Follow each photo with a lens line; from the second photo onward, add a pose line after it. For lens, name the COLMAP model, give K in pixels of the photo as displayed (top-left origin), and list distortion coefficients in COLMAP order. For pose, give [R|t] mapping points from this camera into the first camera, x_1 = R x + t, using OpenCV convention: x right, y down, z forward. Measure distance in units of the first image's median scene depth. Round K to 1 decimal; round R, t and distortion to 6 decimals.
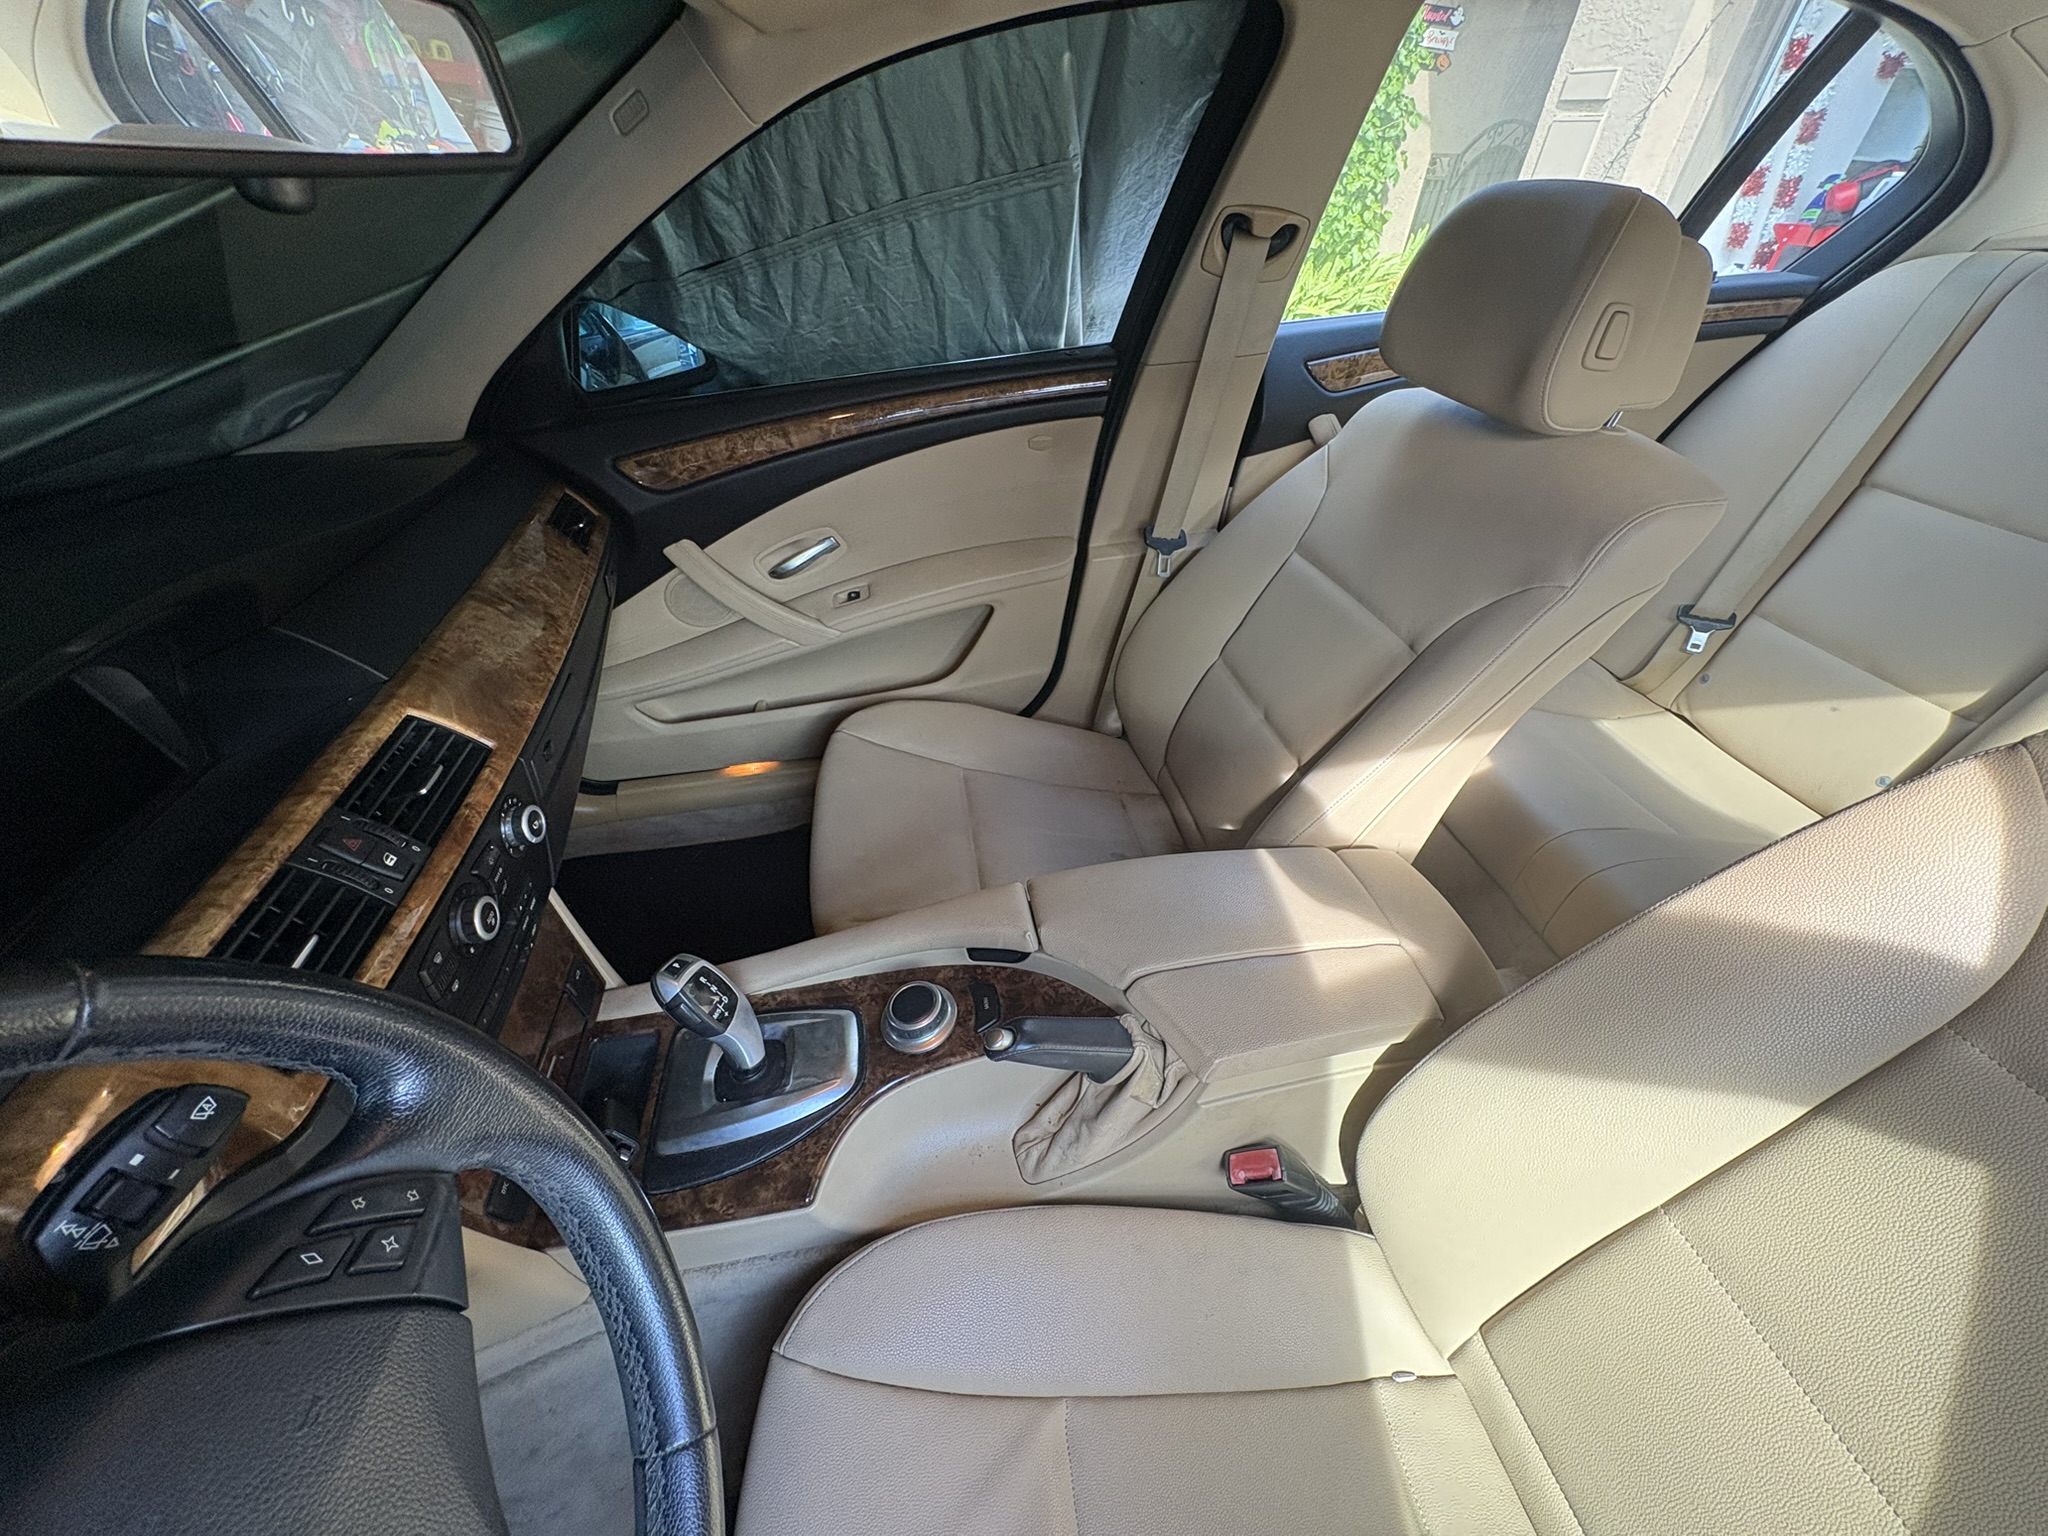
lens RADIAL K [[816.2, 0, 1024.0], [0, 816.2, 768.0], [0, 0, 1]] dist [0.003592, 0.000106]
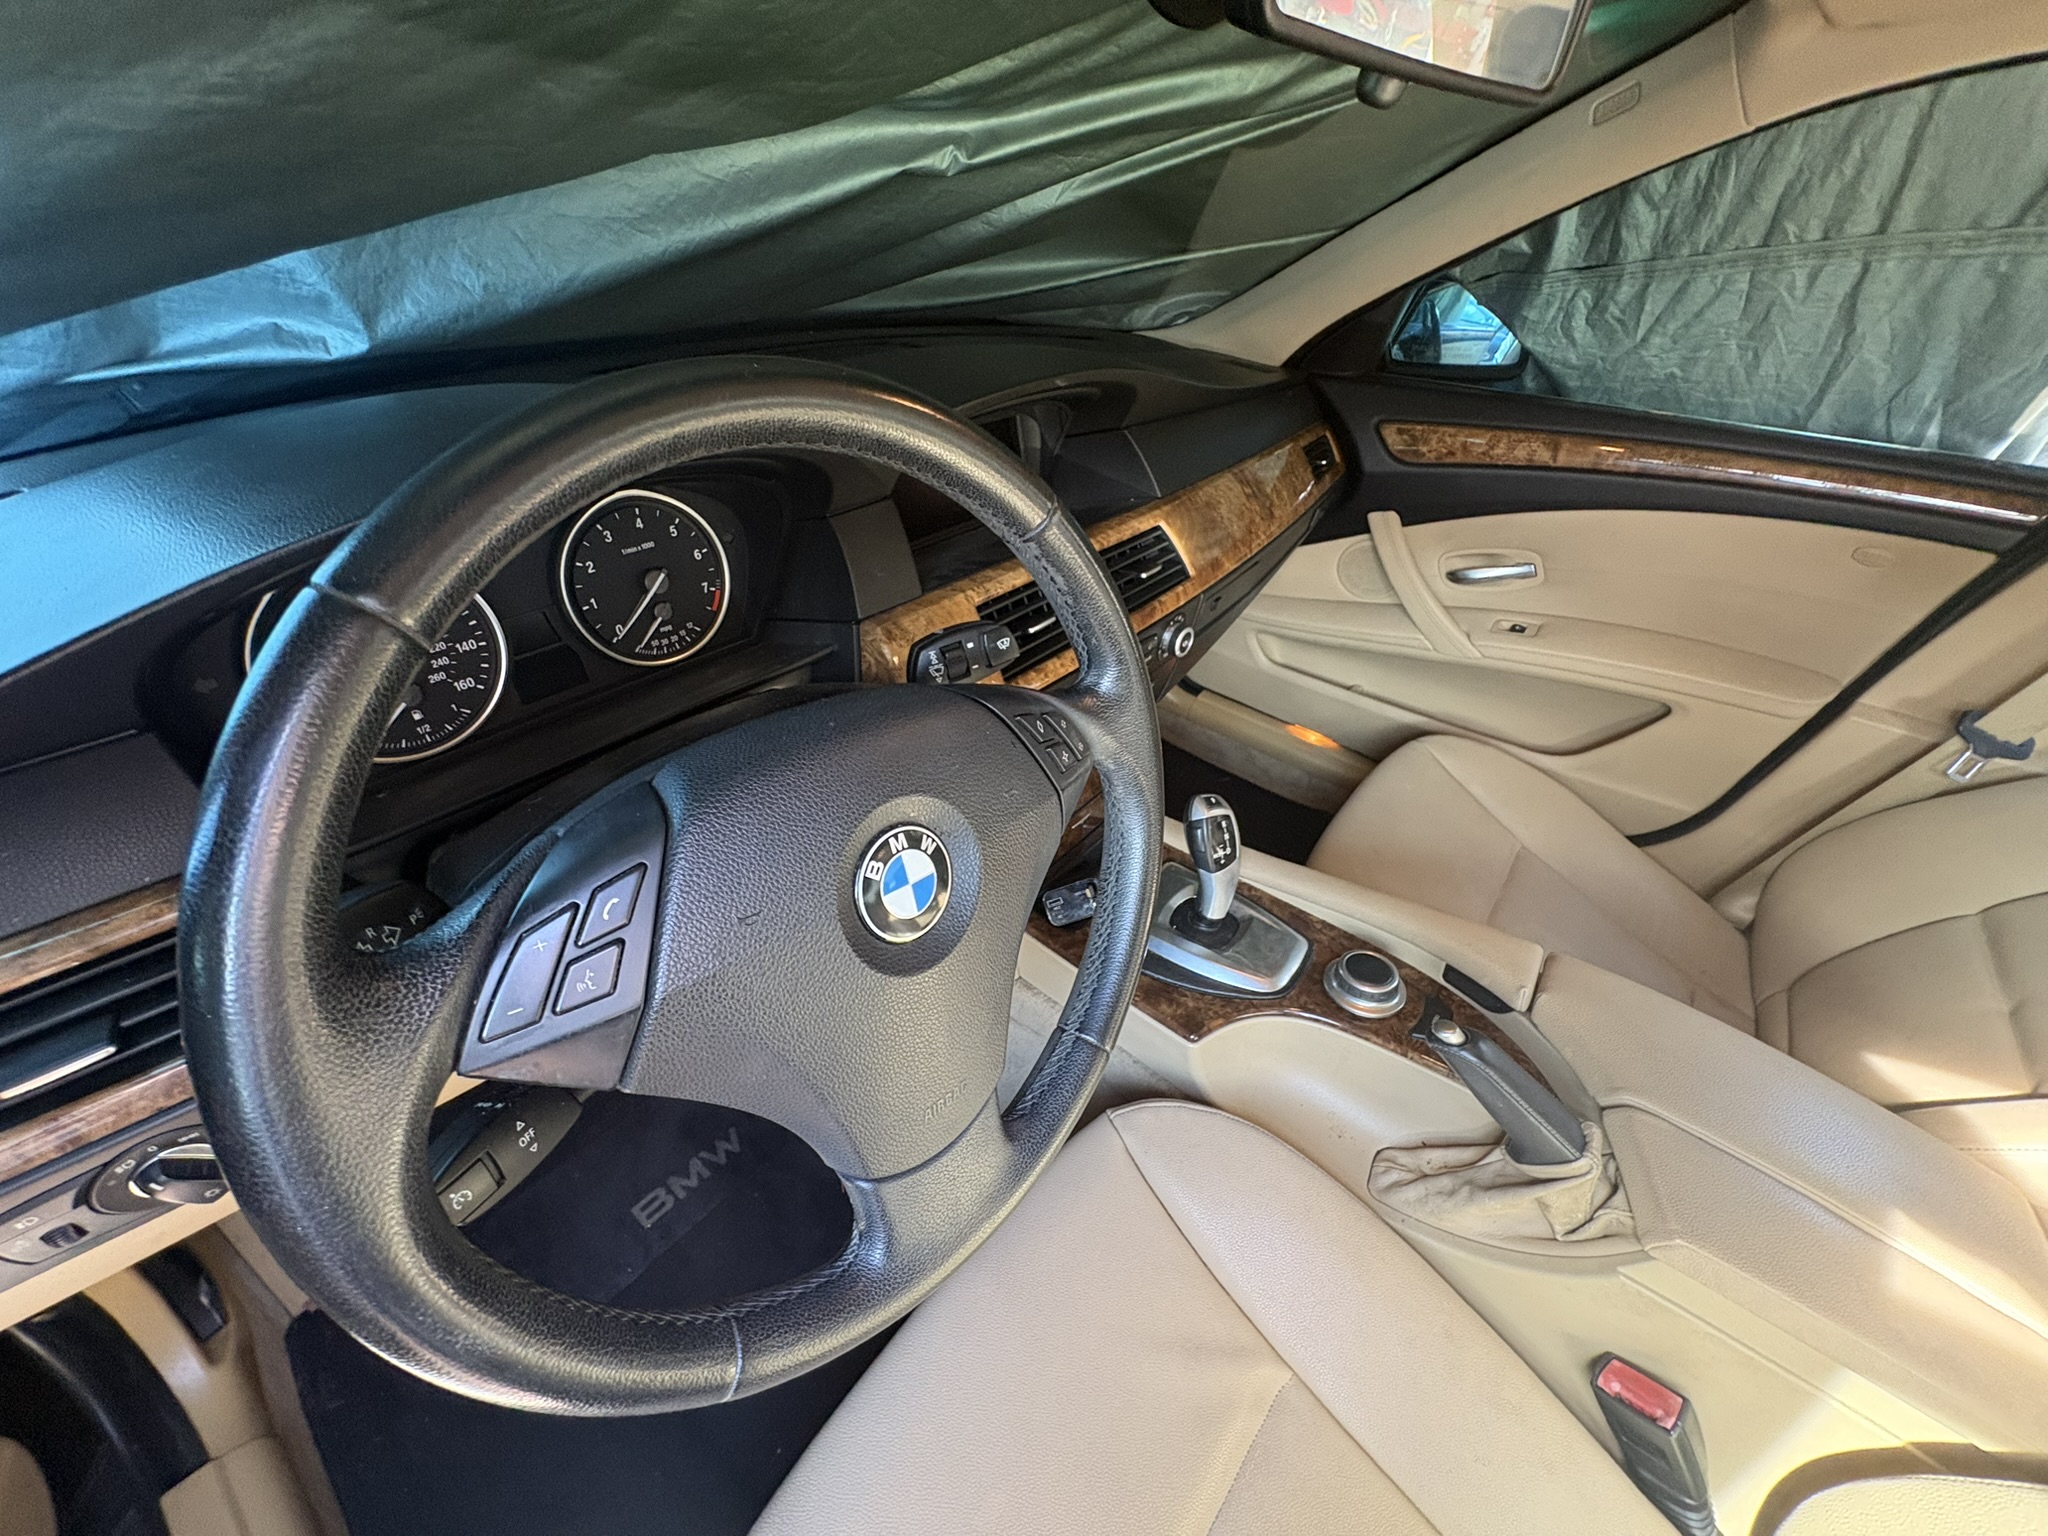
lens RADIAL K [[821.7, 0, 1024.0], [0, 821.7, 768.0], [0, 0, 1]] dist [0.000388, 0.000754]
pose [[0.674536, 0.509115, -0.534606, -0.005385], [-0.524005, 0.840286, 0.139060, 0.117064], [0.520019, 0.186335, 0.833582, -0.074370]]
